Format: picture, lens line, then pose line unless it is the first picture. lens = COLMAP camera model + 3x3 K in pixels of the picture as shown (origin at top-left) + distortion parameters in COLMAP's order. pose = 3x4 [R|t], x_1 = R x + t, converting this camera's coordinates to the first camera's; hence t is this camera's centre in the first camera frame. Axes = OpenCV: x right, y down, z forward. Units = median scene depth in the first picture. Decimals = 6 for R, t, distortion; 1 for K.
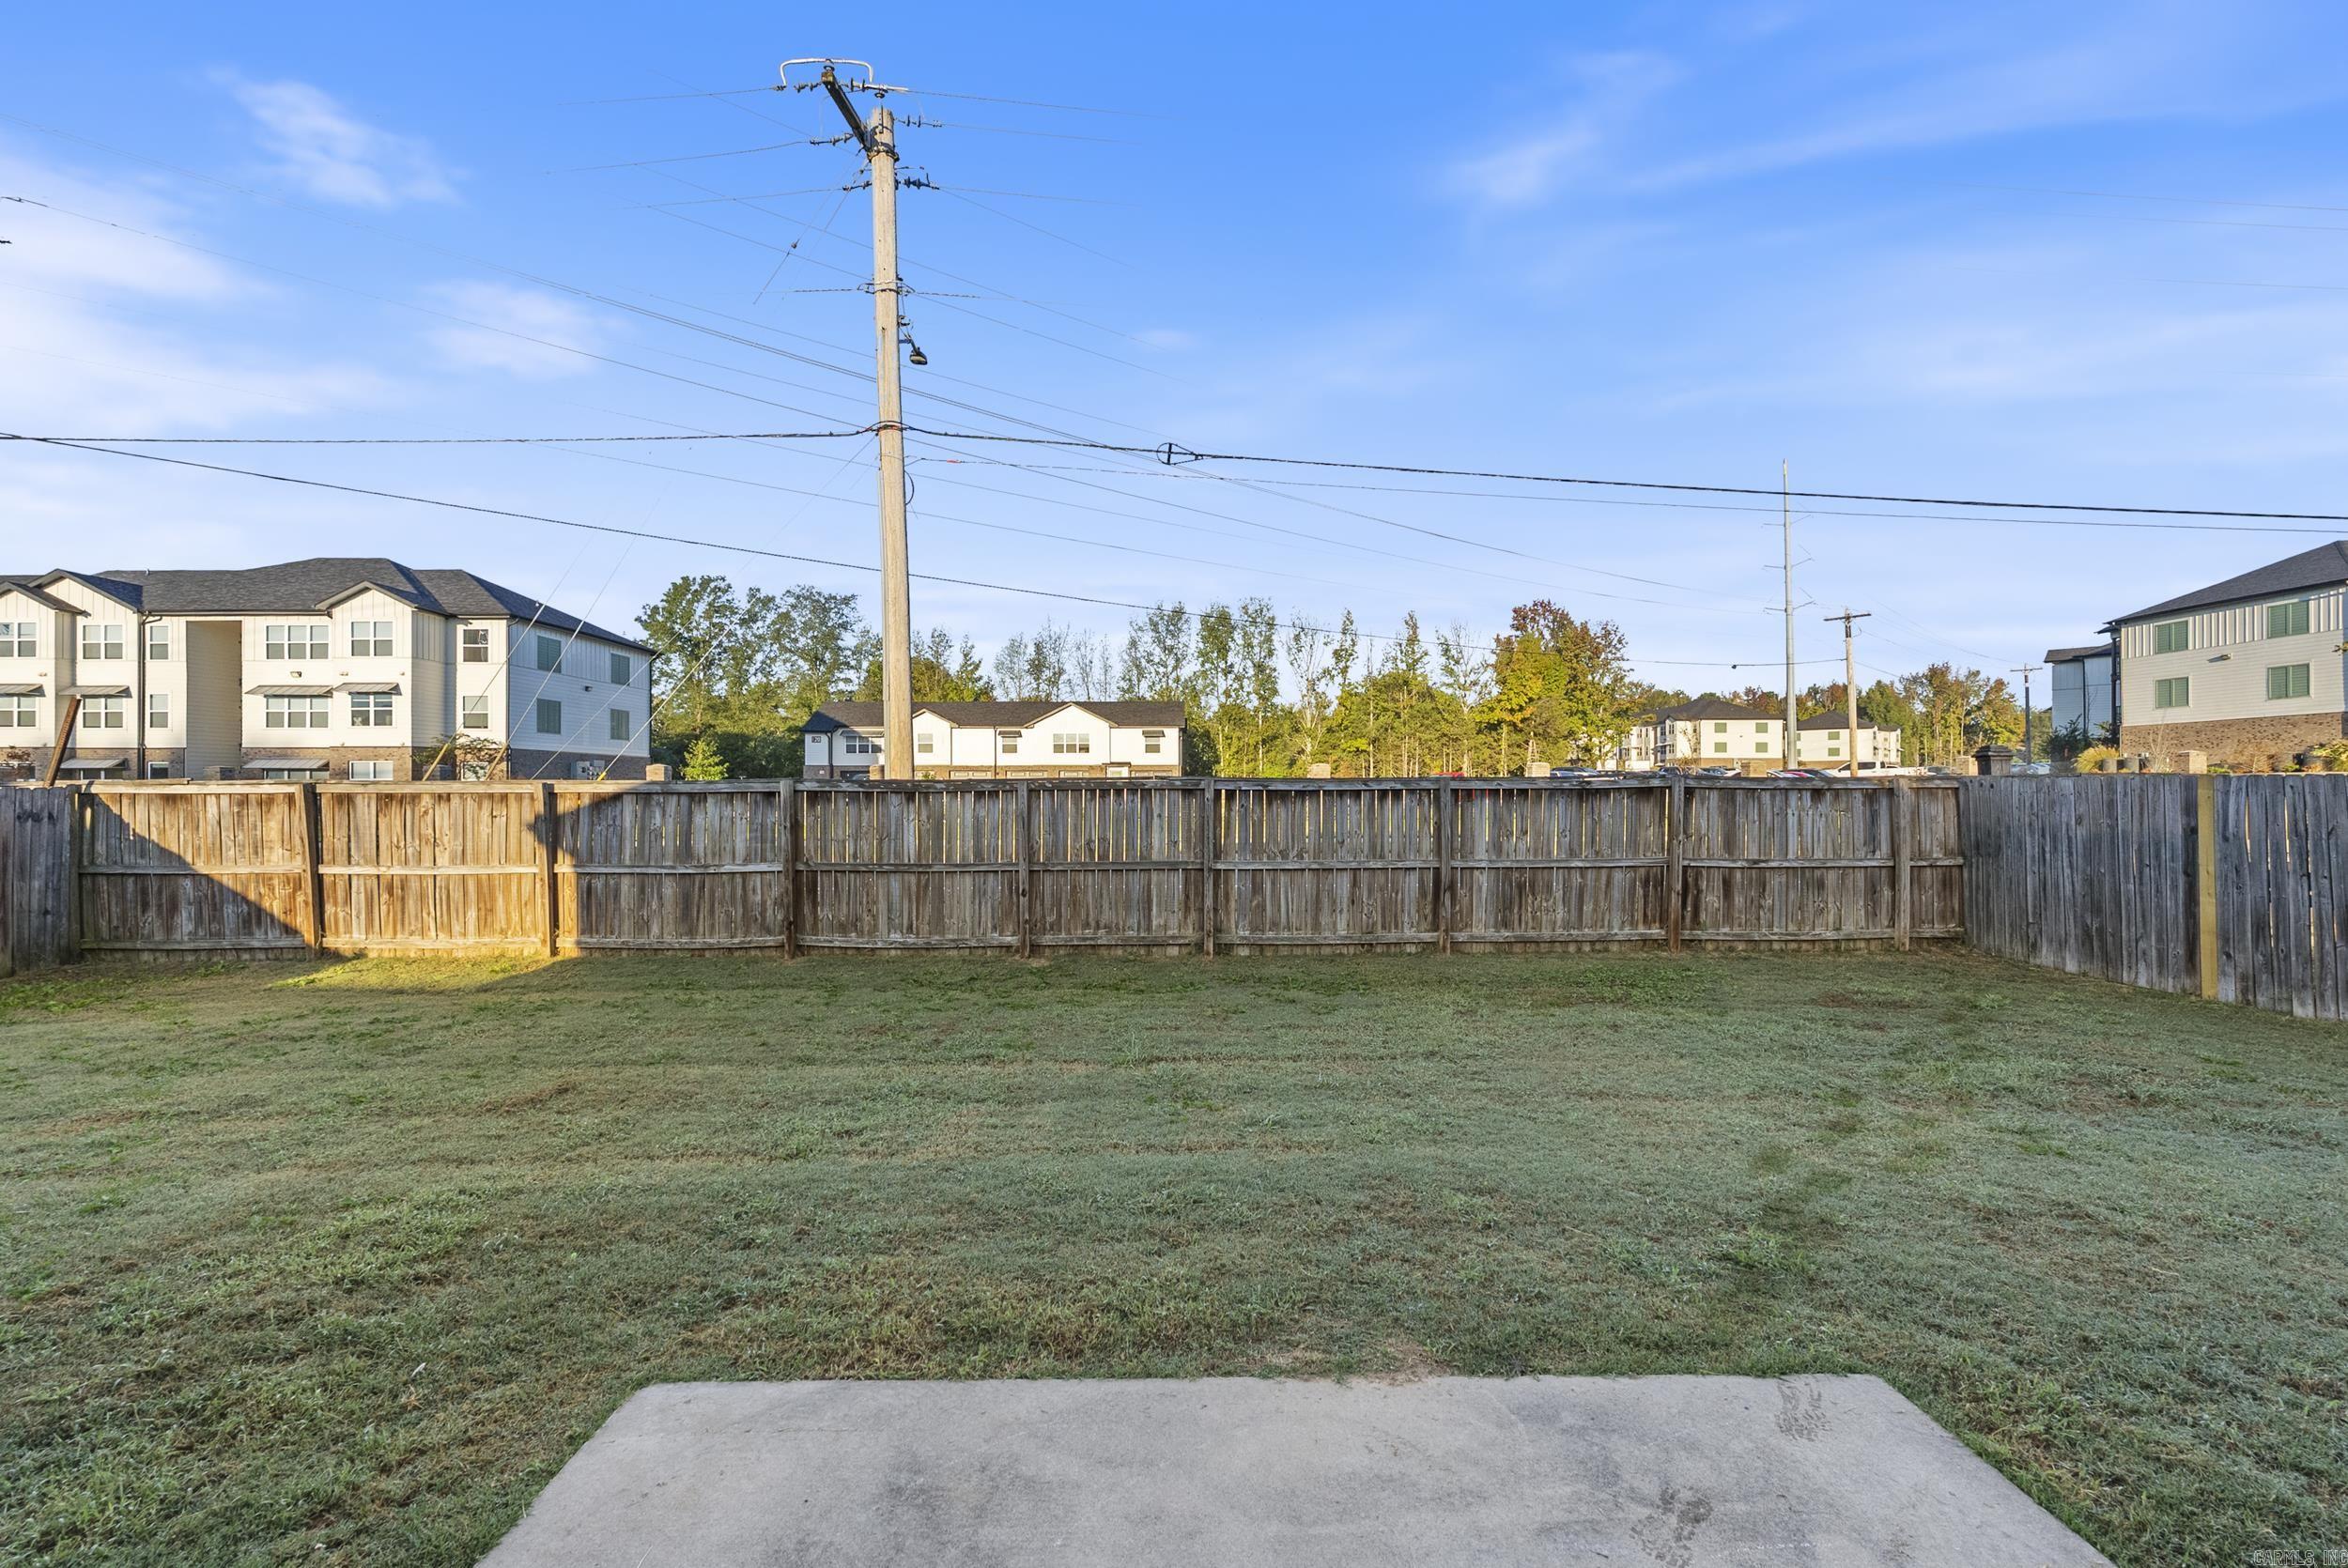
lens RADIAL K [[1040.4, 0, 1174.6], [0, 1040.4, 777.8], [0, 0, 1]] dist [-0.001328, 0.000110]
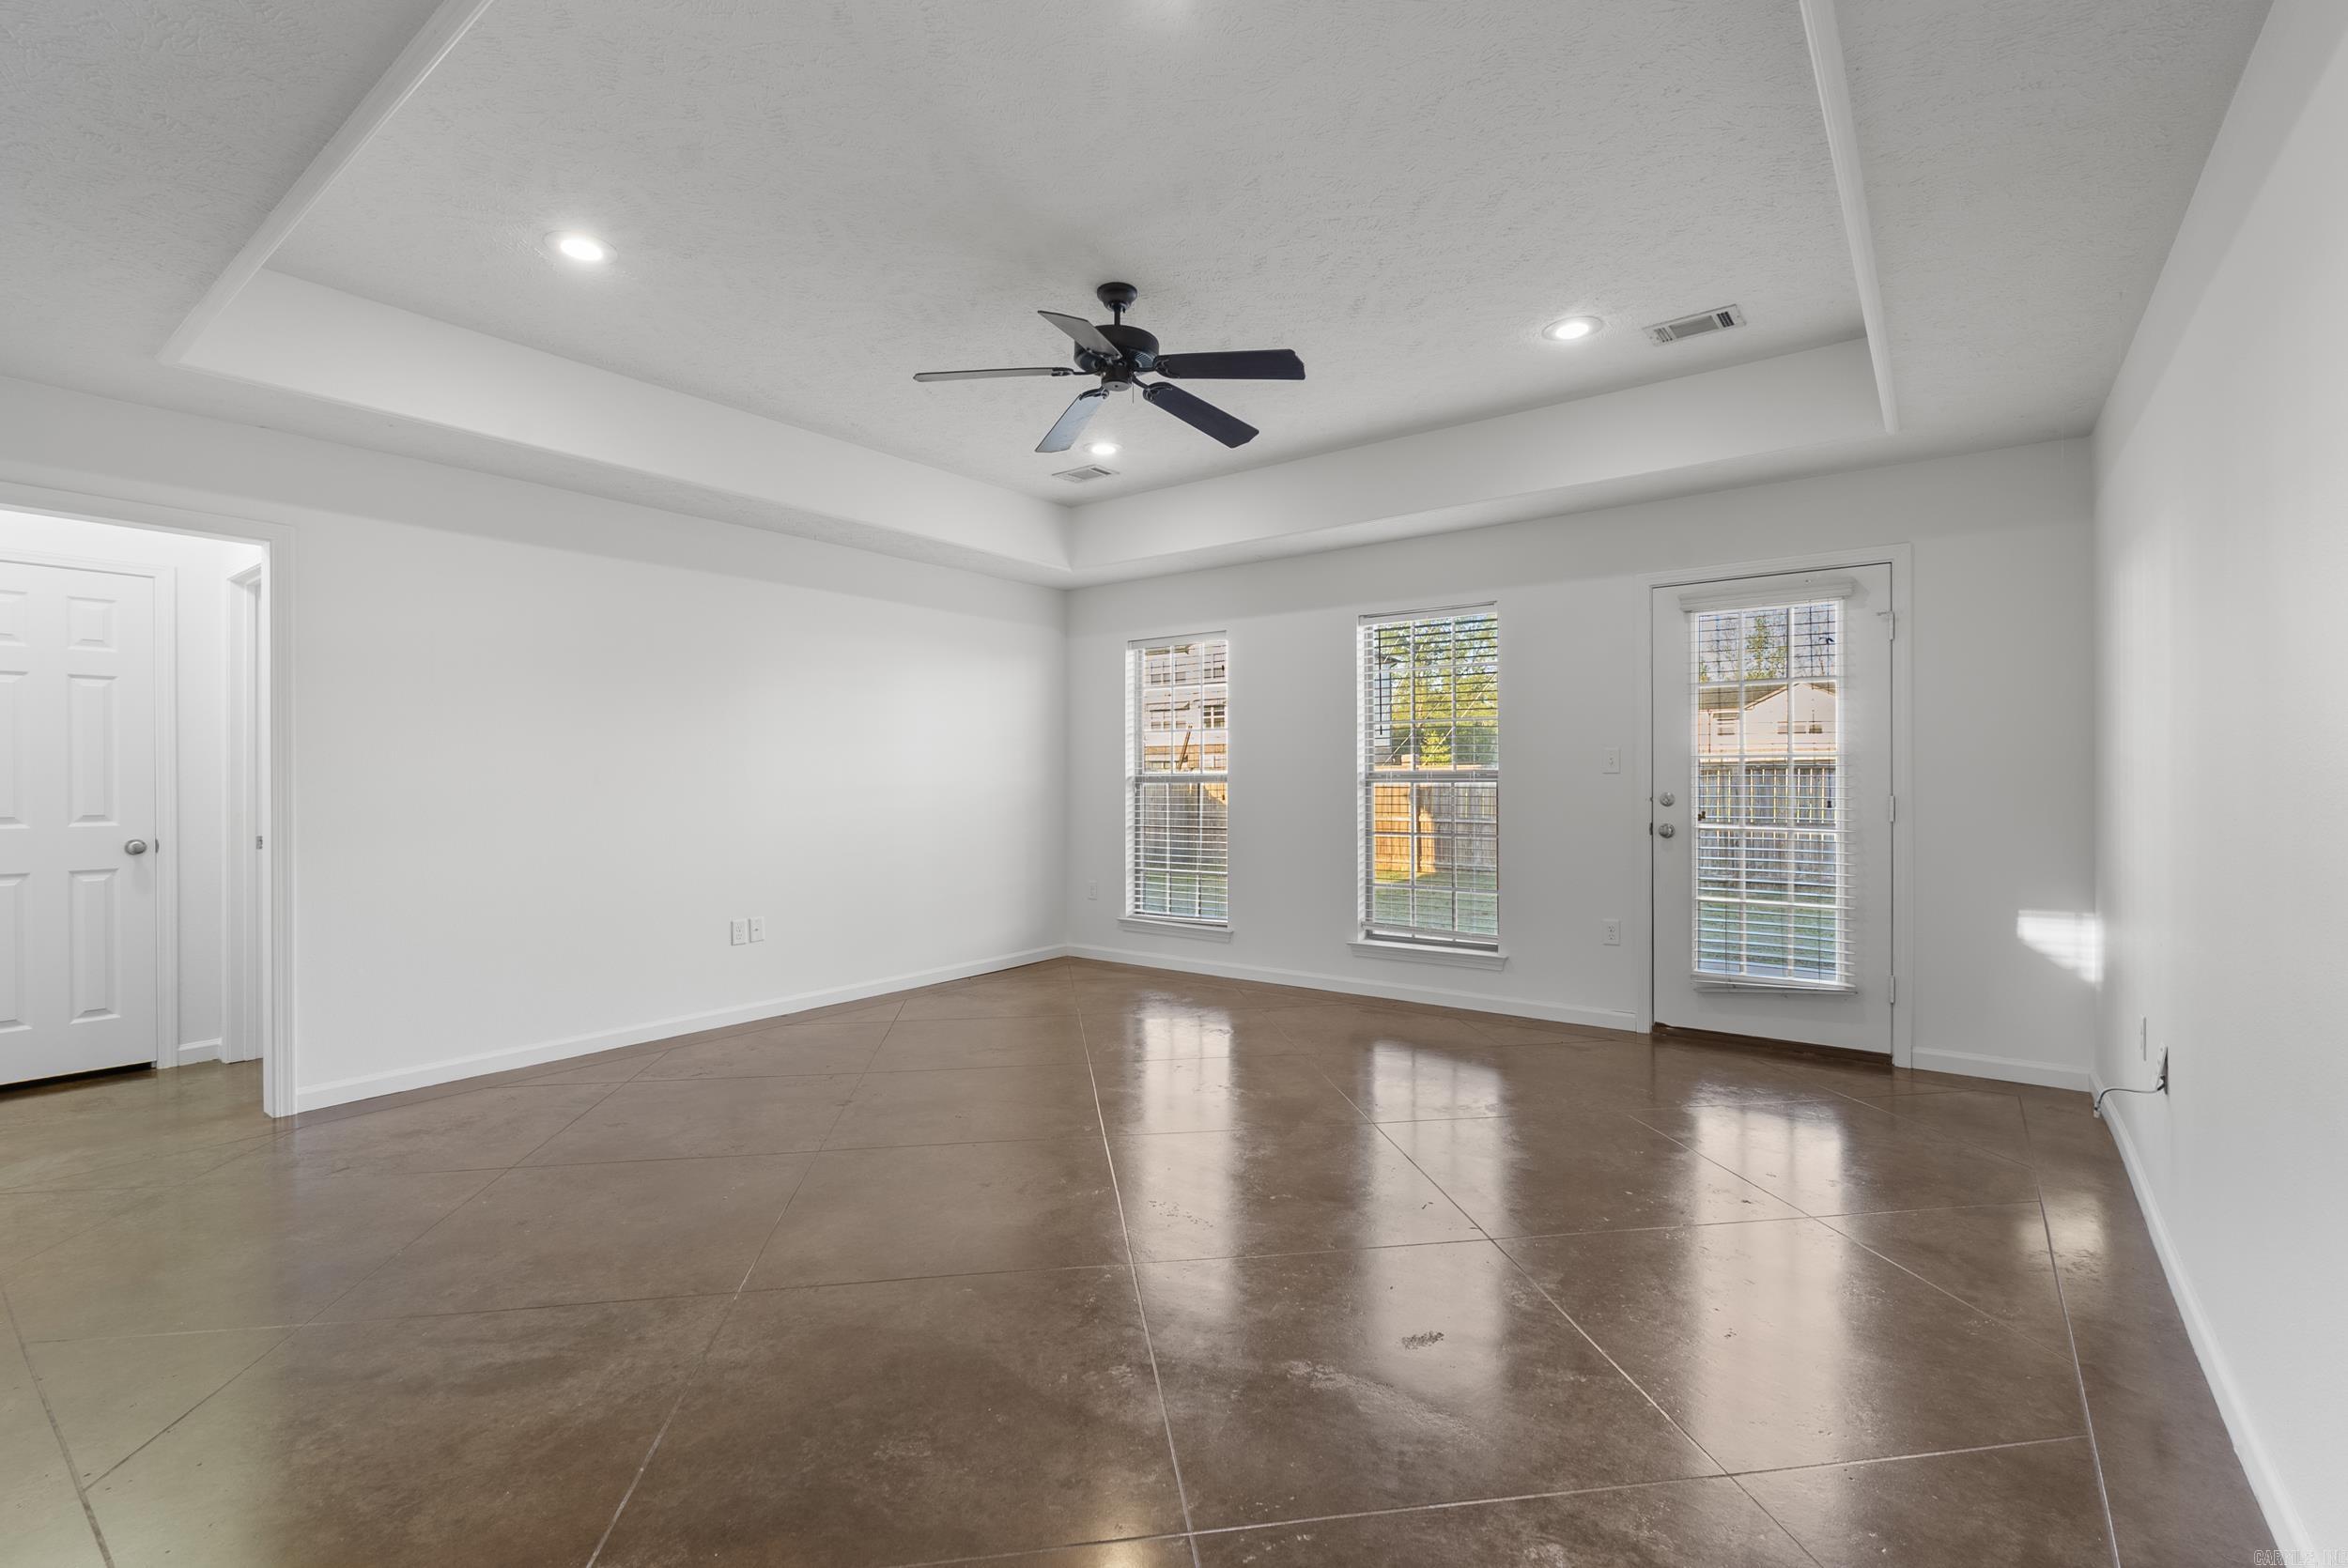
lens RADIAL K [[1040.4, 0, 1174.6], [0, 1040.4, 777.8], [0, 0, 1]] dist [-0.001328, 0.000110]
pose [[0.799381, 0.000663, -0.600824, 0.023184], [0.006913, 0.999923, 0.010302, 0.000416], [0.600785, -0.012389, 0.799315, -0.144603]]
